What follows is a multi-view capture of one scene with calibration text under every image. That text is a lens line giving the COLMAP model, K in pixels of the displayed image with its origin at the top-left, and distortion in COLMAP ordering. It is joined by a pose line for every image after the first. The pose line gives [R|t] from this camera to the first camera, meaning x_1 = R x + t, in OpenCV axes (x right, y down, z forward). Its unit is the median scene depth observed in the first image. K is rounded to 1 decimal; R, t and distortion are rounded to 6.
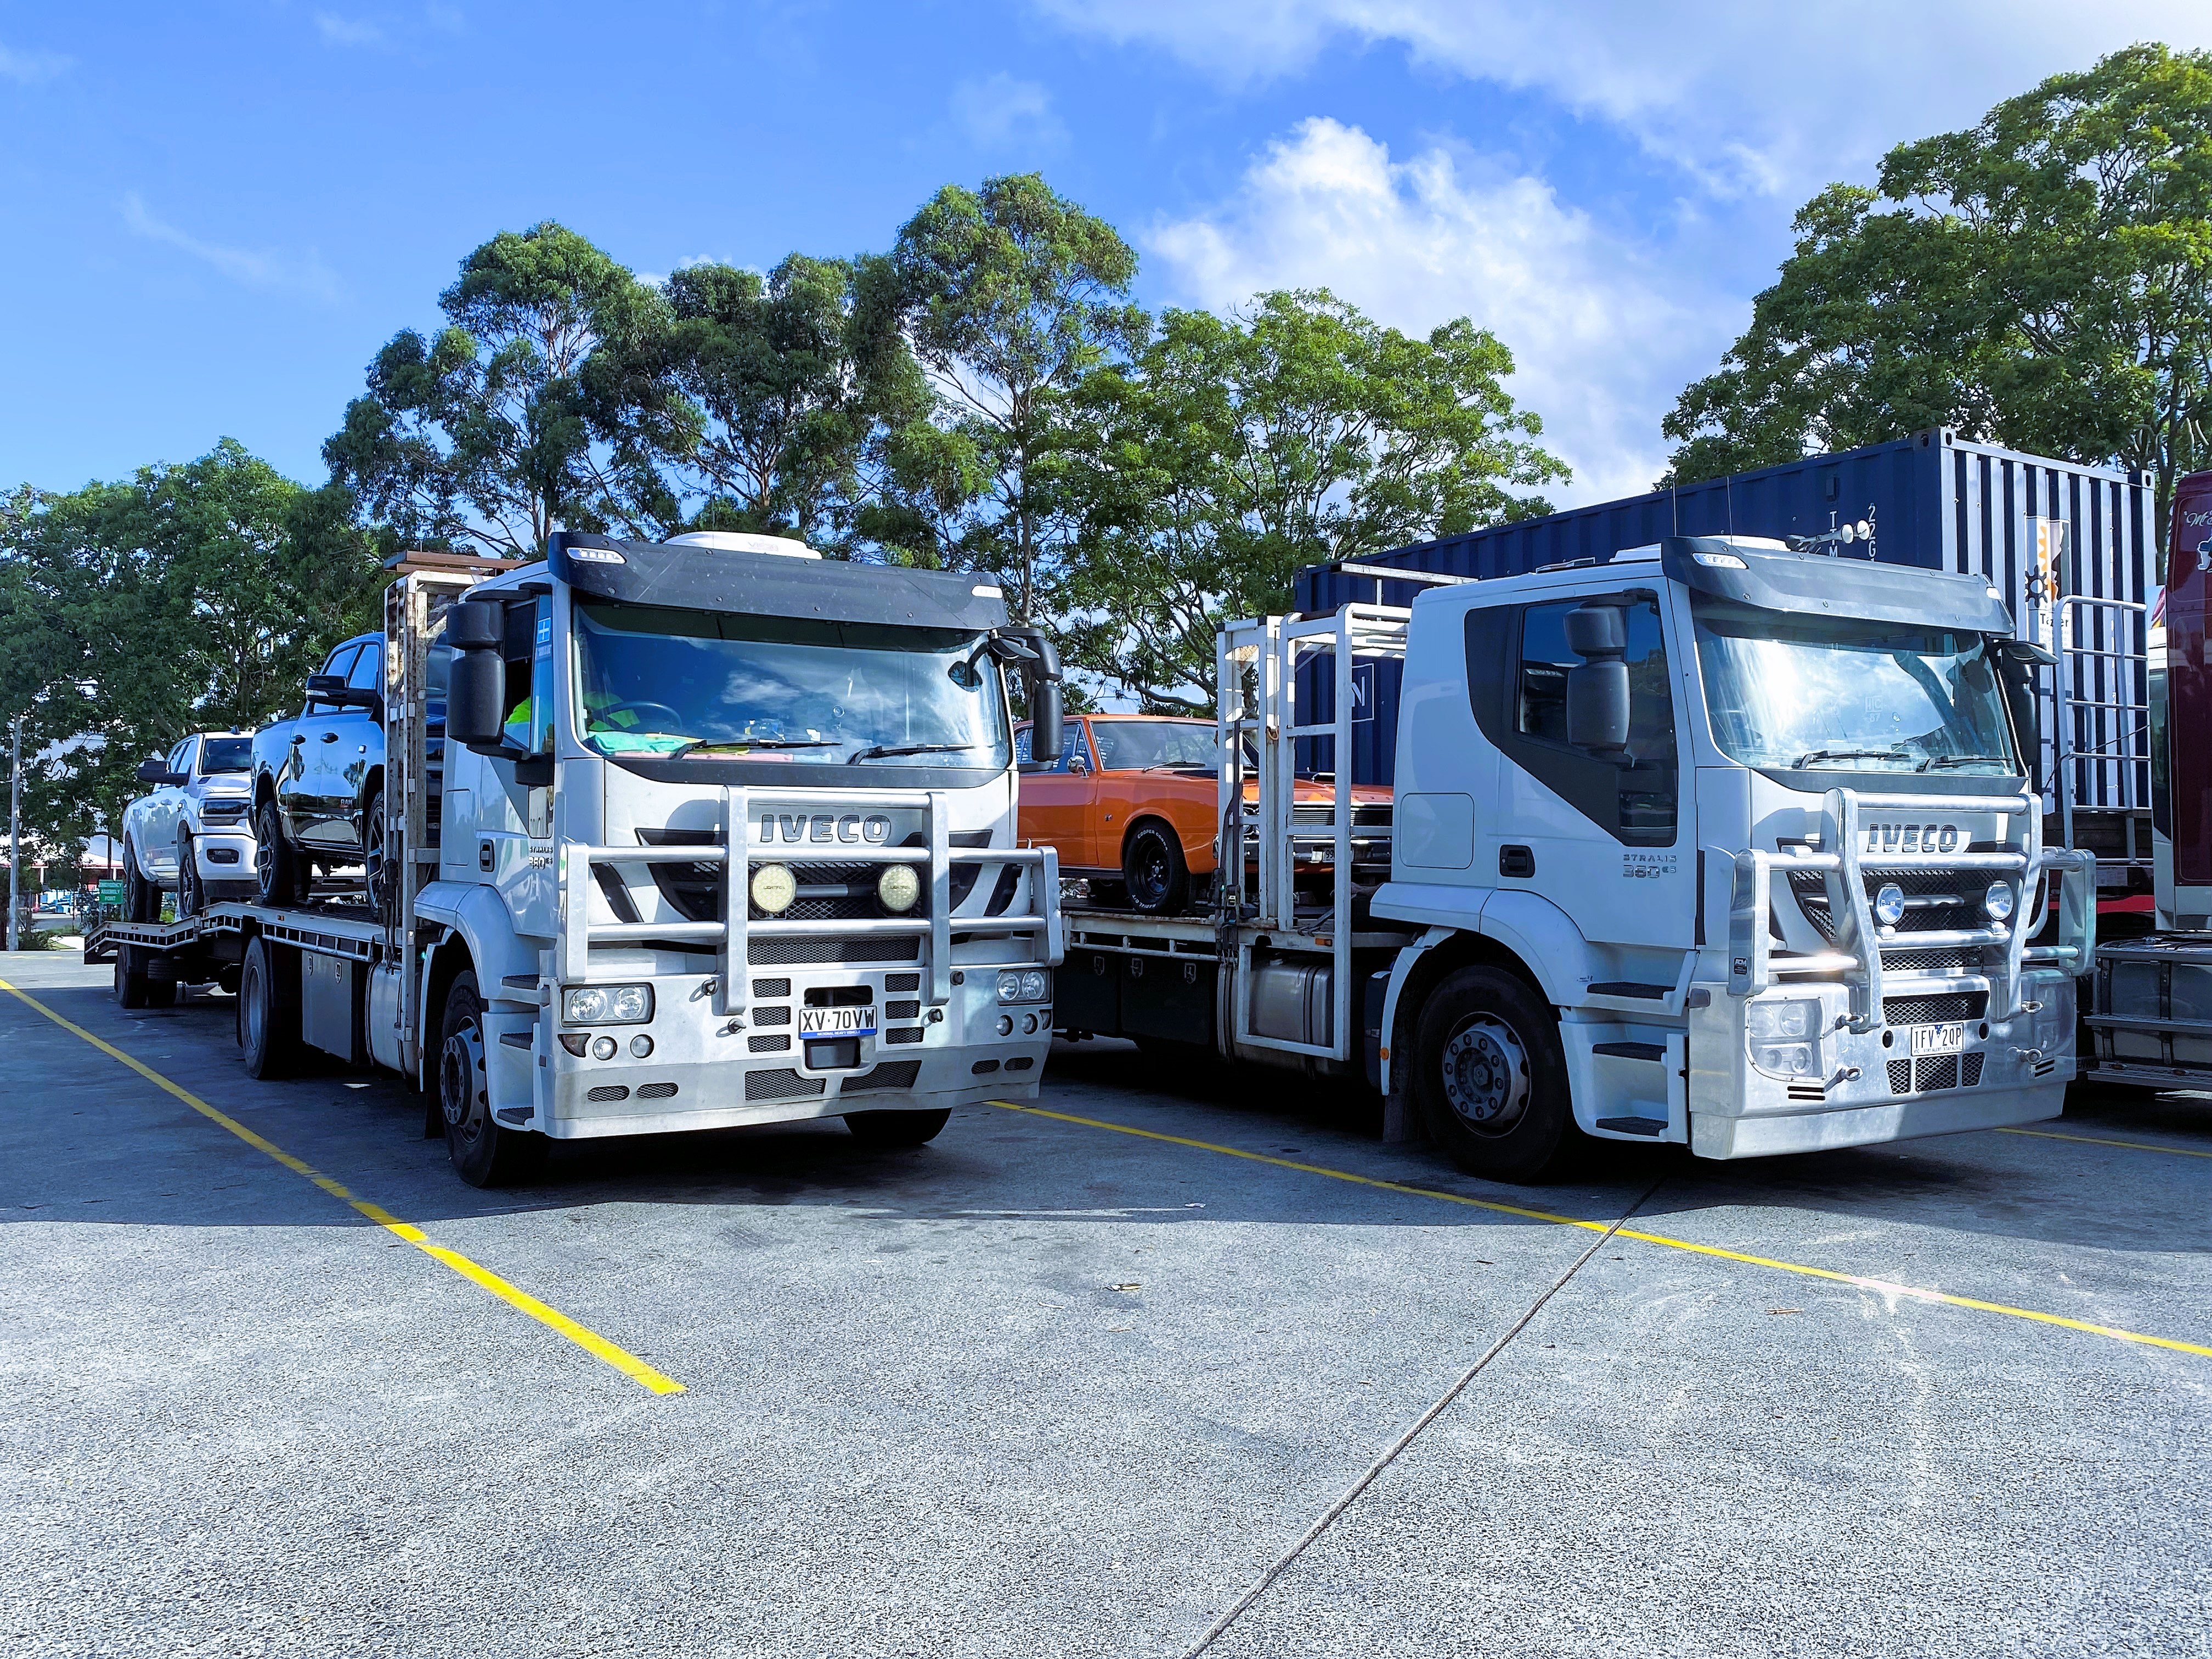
lens RADIAL K [[1856.5, 0, 1106.0], [0, 1856.5, 829.5], [0, 0, 1]] dist [-0.002030, -0.000735]
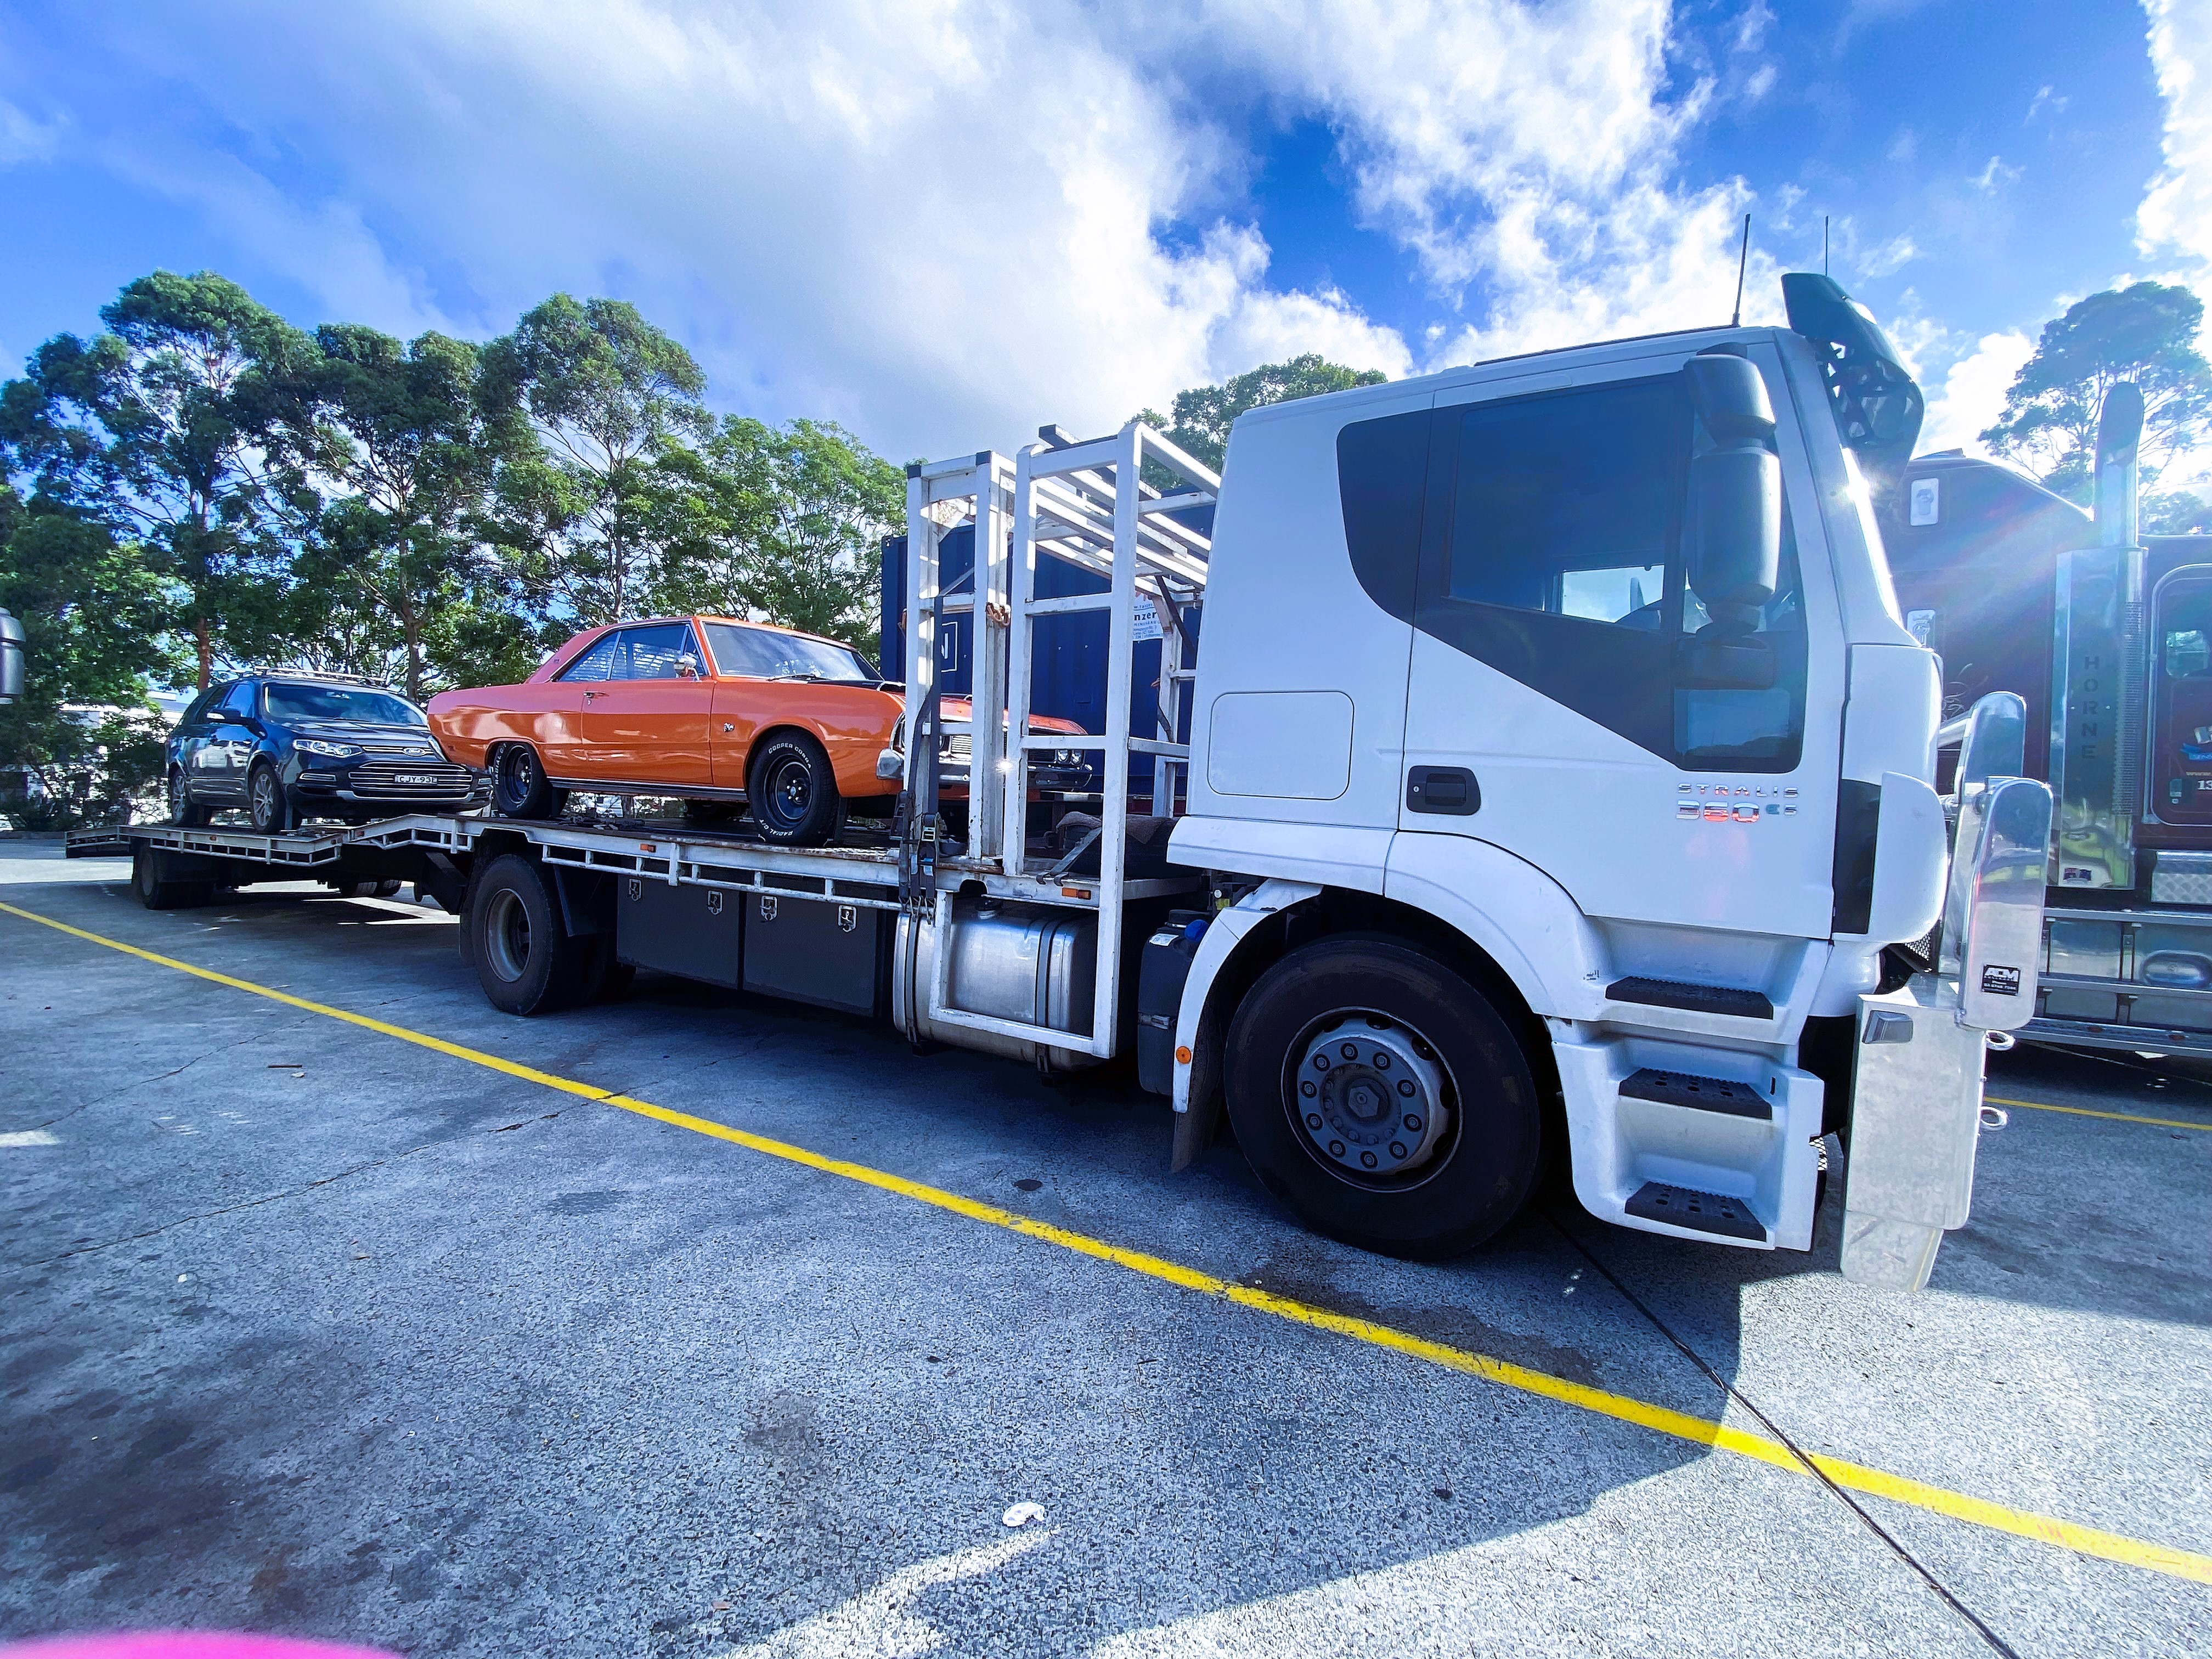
lens RADIAL K [[997.0, 0, 1067.1], [0, 997.0, 866.2], [0, 0, 1]] dist [0.000265, 0.000164]
pose [[0.926705, 0.014404, 0.375513, -0.035779], [-0.044178, 0.996512, 0.070798, 0.023252], [-0.373184, -0.082198, 0.924109, 0.664956]]
